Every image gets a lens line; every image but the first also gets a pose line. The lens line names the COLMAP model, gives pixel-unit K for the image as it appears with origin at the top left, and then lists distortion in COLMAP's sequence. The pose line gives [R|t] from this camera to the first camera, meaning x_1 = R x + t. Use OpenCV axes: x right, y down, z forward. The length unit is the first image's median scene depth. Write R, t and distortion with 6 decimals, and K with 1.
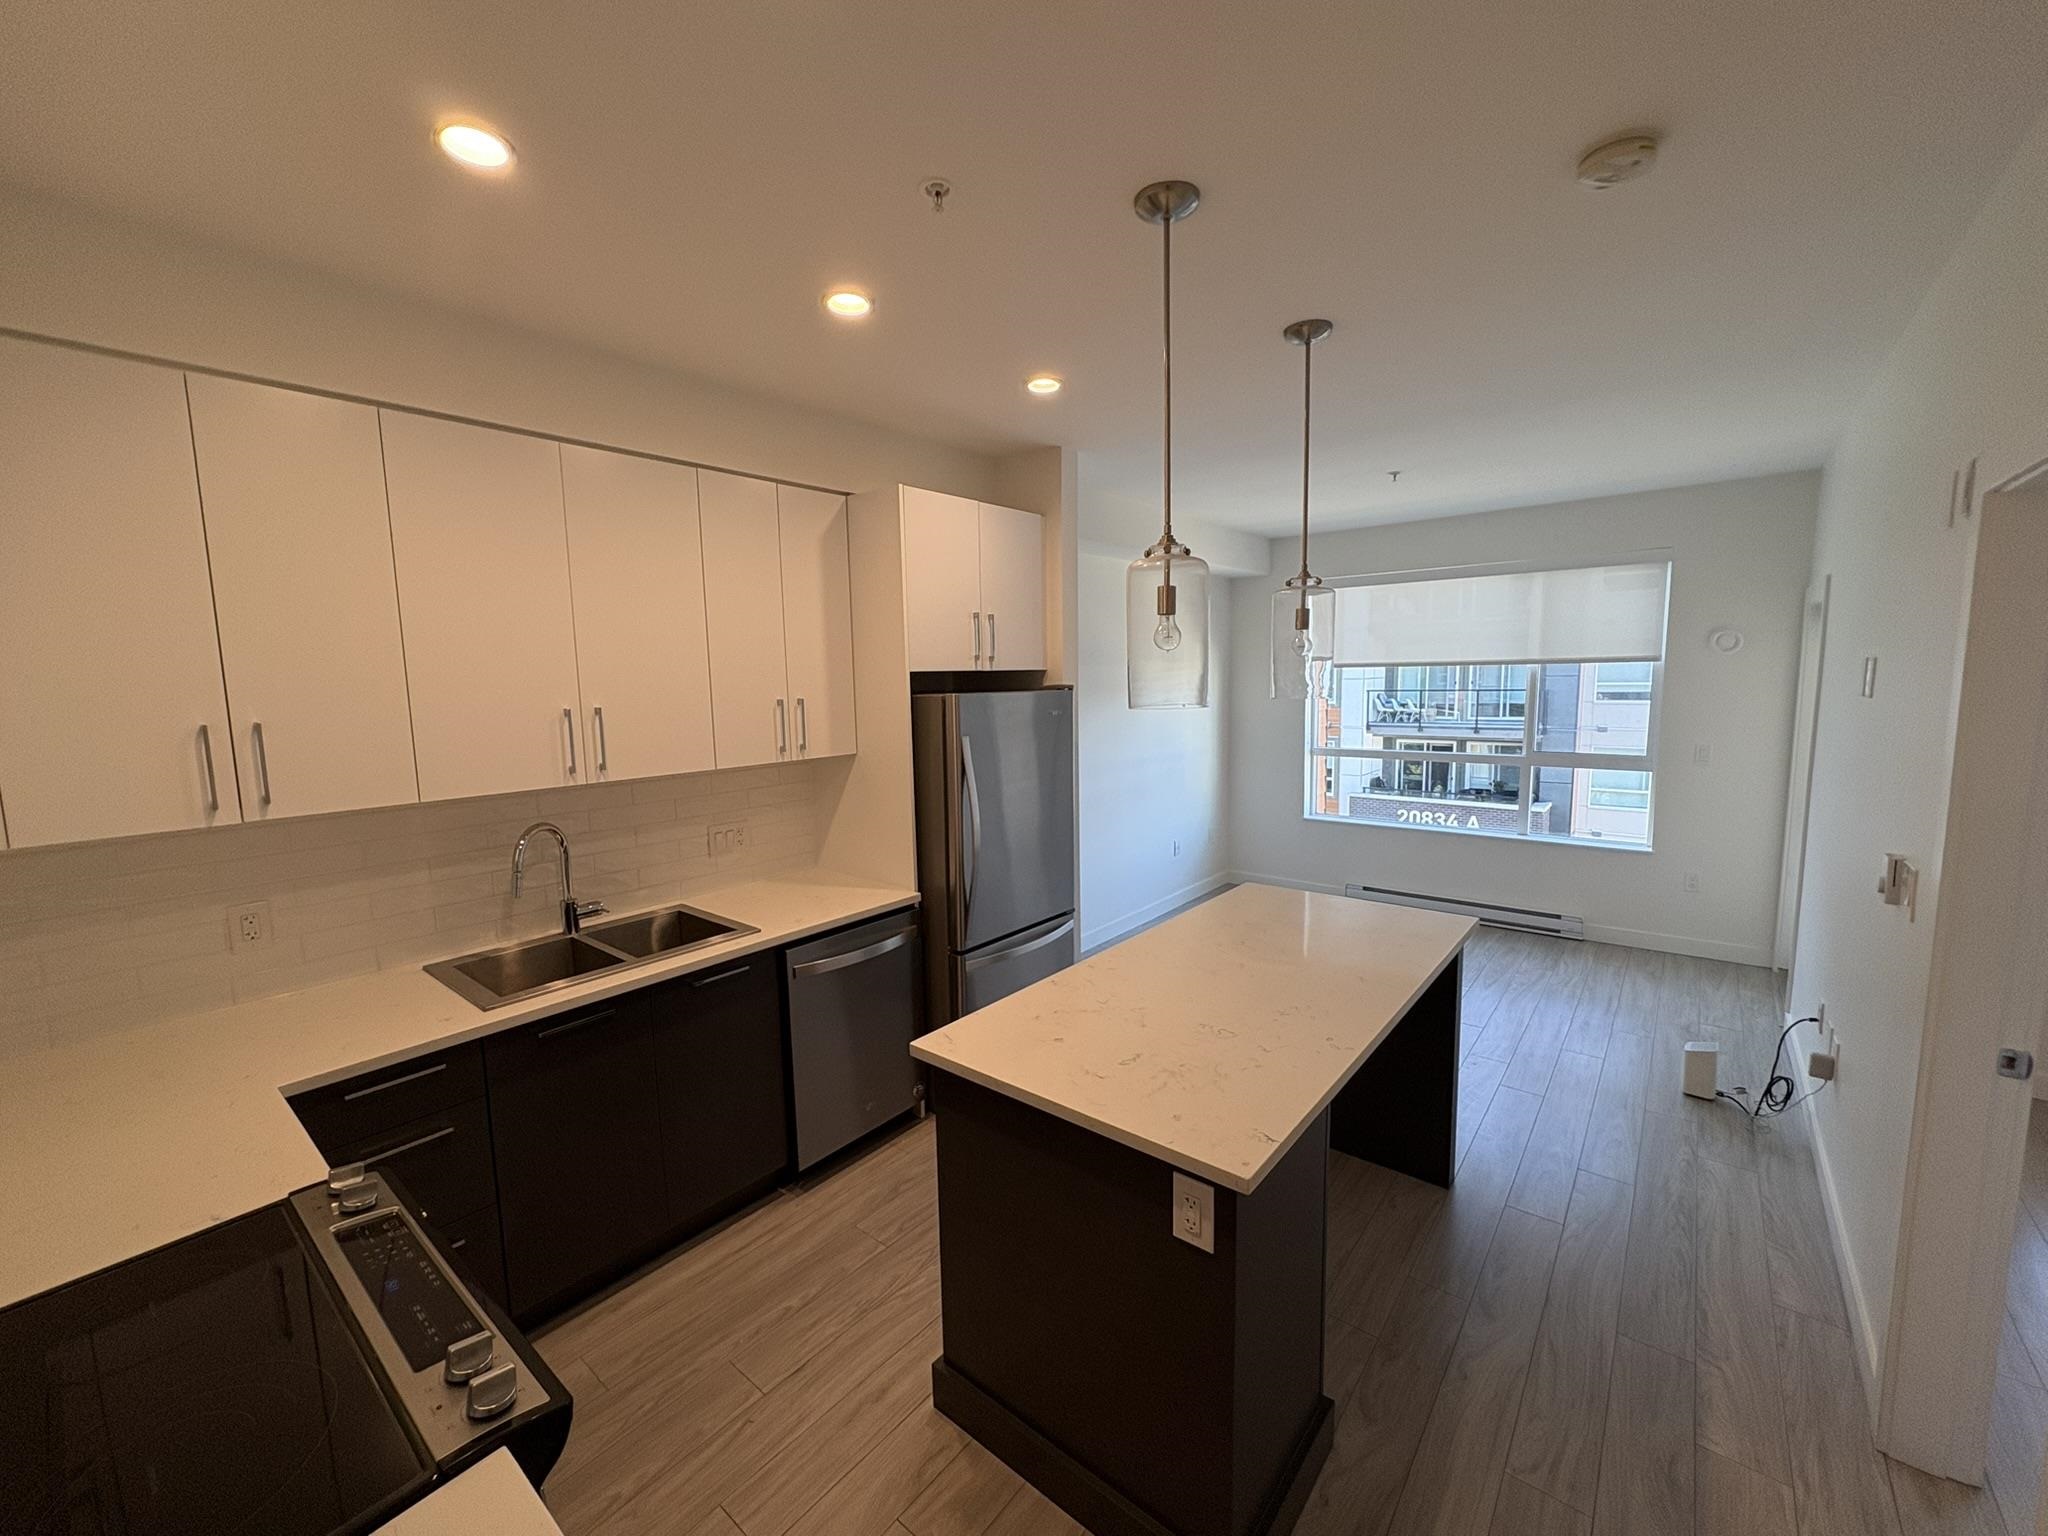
lens RADIAL K [[817.4, 0, 1022.0], [0, 817.4, 768.4], [0, 0, 1]] dist [0.000808, 0.000407]
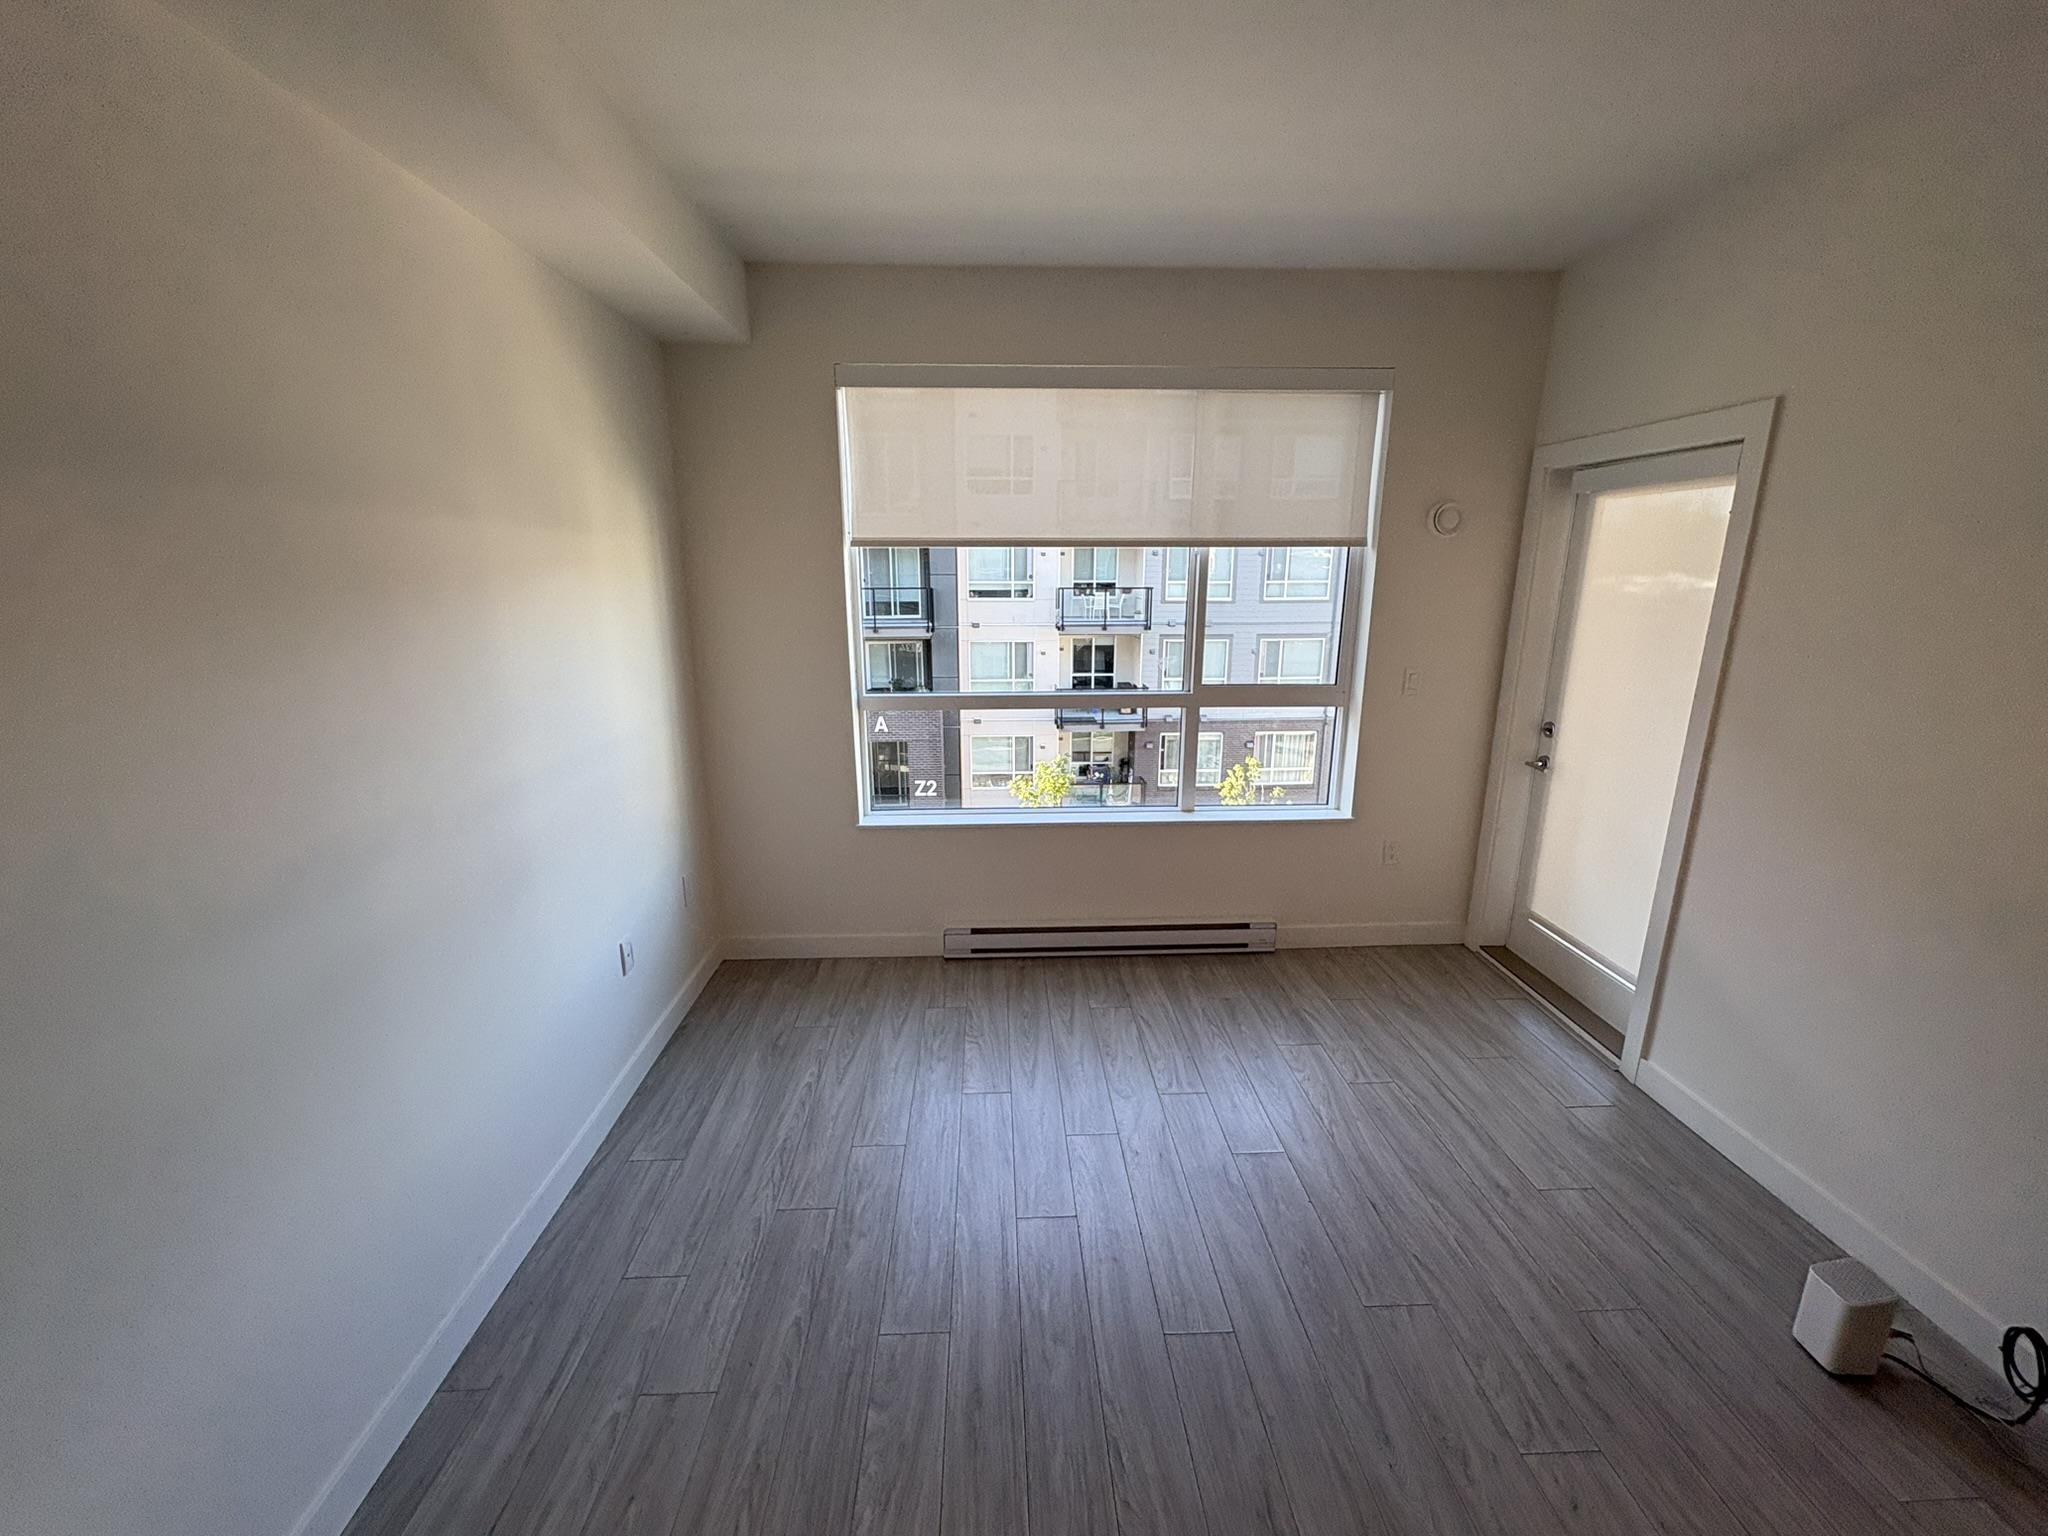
lens RADIAL K [[817.4, 0, 1022.0], [0, 817.4, 768.4], [0, 0, 1]] dist [0.000808, 0.000407]
pose [[0.744699, -0.143260, 0.651844, 0.158588], [0.063115, 0.987430, 0.144908, -0.108593], [-0.664410, -0.066772, 0.744380, 1.126530]]
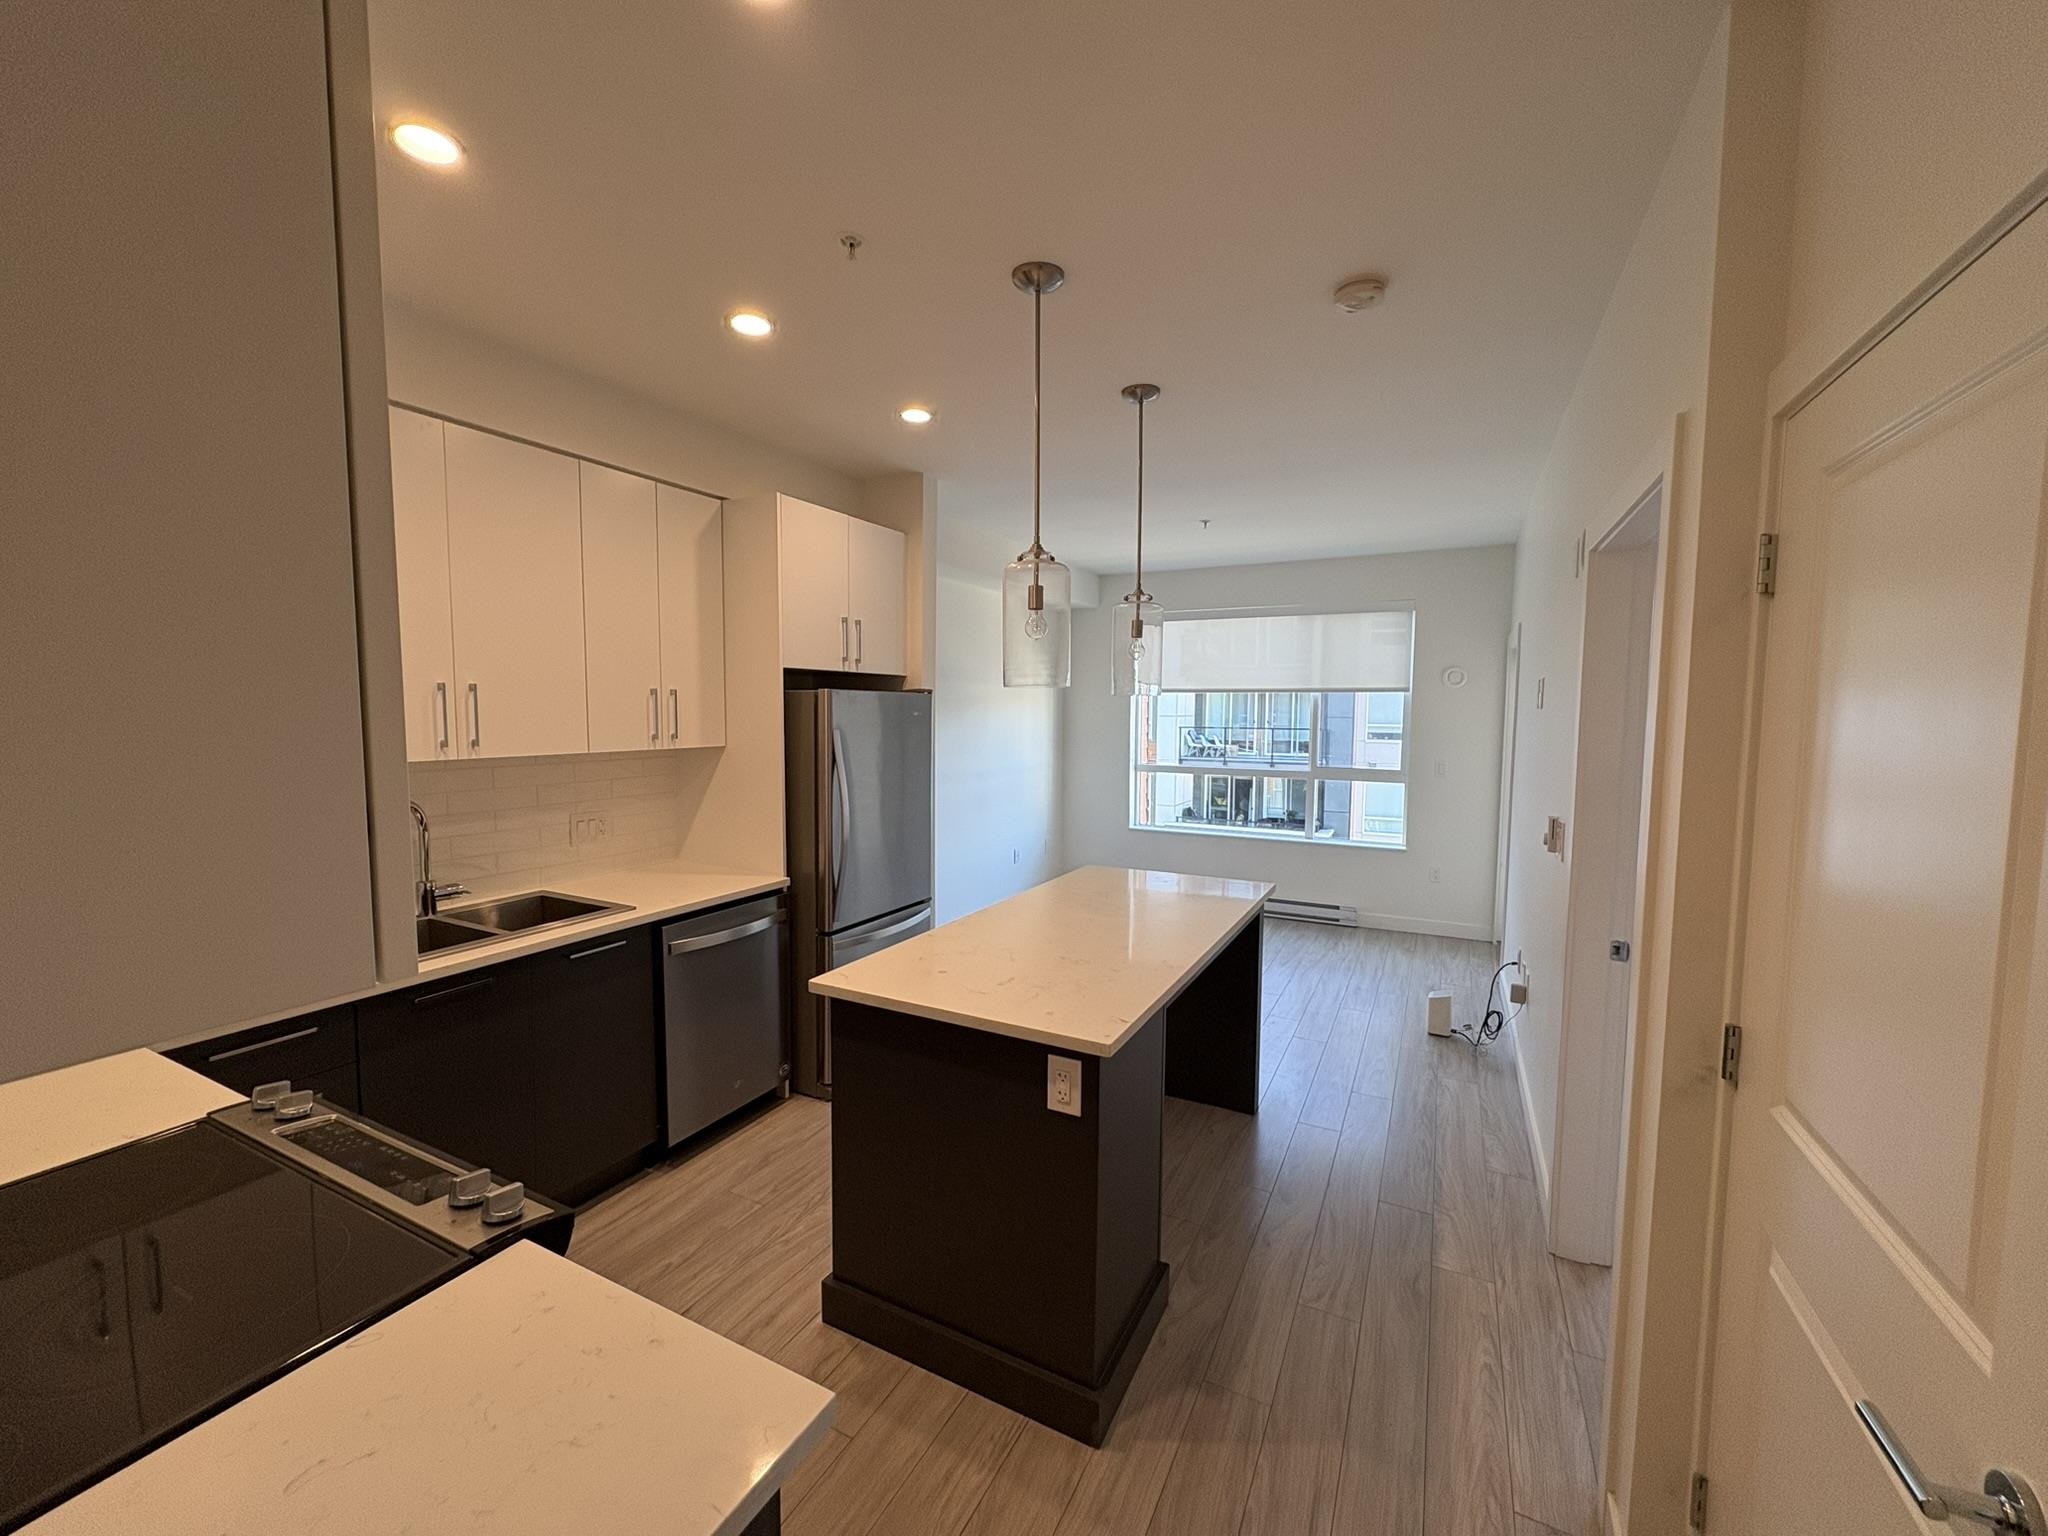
lens RADIAL K [[817.4, 0, 1022.0], [0, 817.4, 768.4], [0, 0, 1]] dist [0.000808, 0.000407]
pose [[0.977941, 0.011333, 0.208572, -0.057633], [-0.002318, 0.999054, -0.043418, 0.062119], [-0.208867, 0.041977, 0.977043, -0.104130]]
